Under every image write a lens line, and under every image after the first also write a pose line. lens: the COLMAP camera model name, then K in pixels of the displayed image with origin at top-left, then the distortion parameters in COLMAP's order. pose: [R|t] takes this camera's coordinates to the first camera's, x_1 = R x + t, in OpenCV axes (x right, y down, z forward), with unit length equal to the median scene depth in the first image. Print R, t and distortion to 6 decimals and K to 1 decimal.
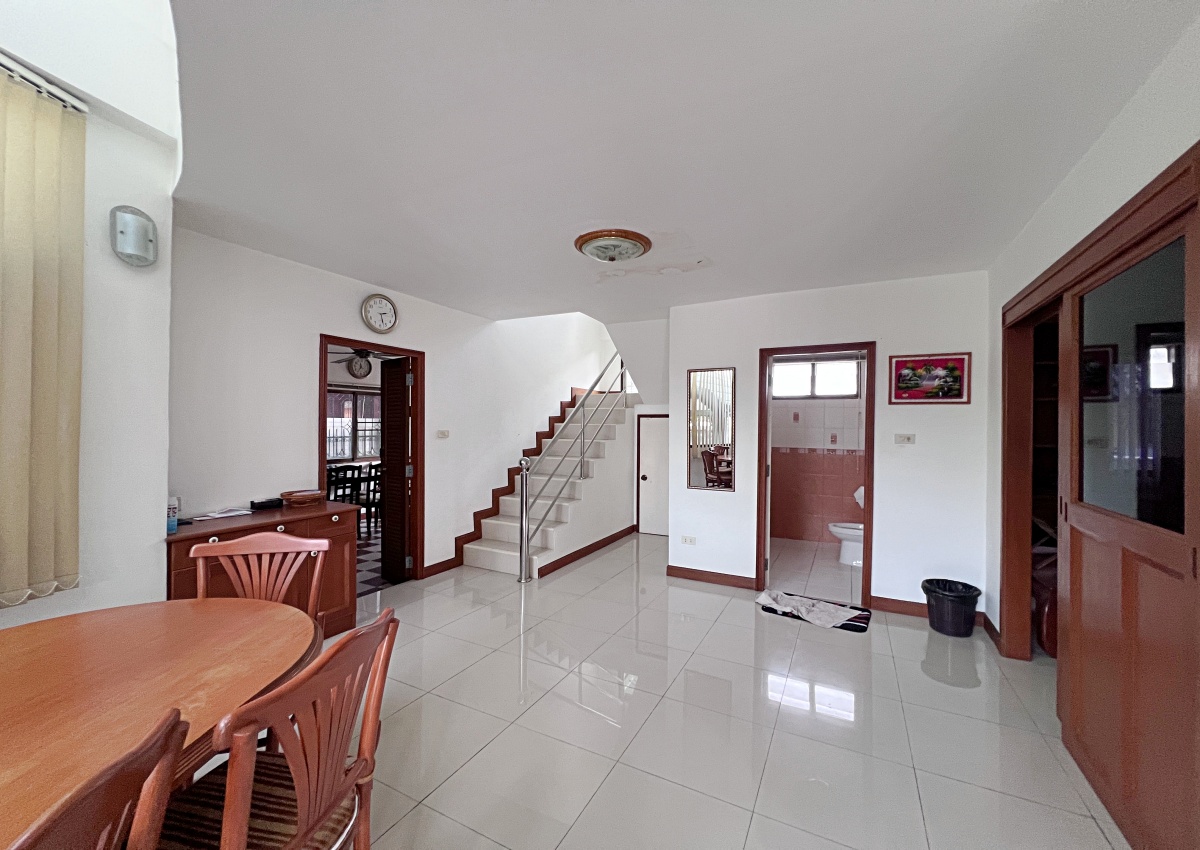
lens RADIAL K [[483.3, 0, 600.0], [0, 483.3, 425.0], [0, 0, 1]] dist [0.054184, 0.000013]
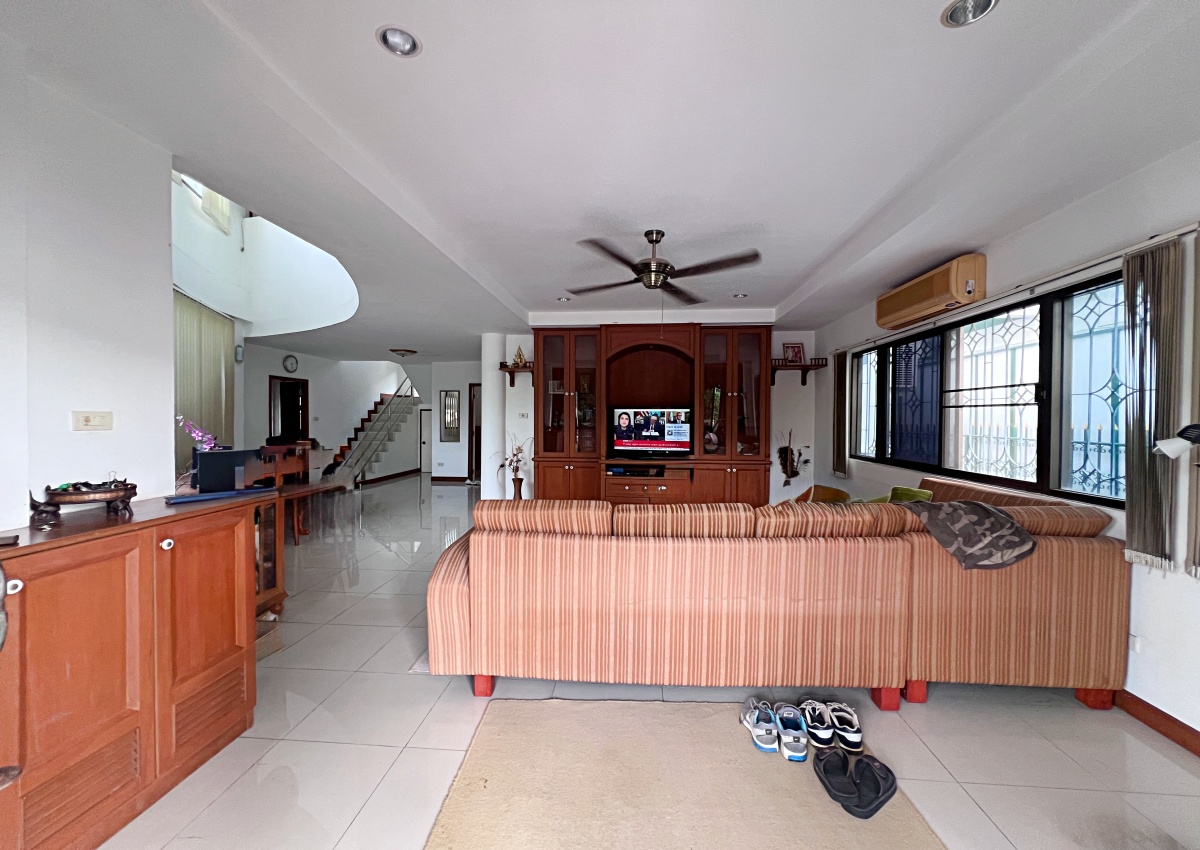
lens RADIAL K [[512.1, 0, 600.0], [0, 512.1, 425.0], [0, 0, 1]] dist [-0.000346, -0.000015]
pose [[0.932468, -0.007057, 0.361184, 0.012139], [0.002252, 0.999903, 0.013723, 0.016031], [-0.361246, -0.011983, 0.932393, -1.290946]]
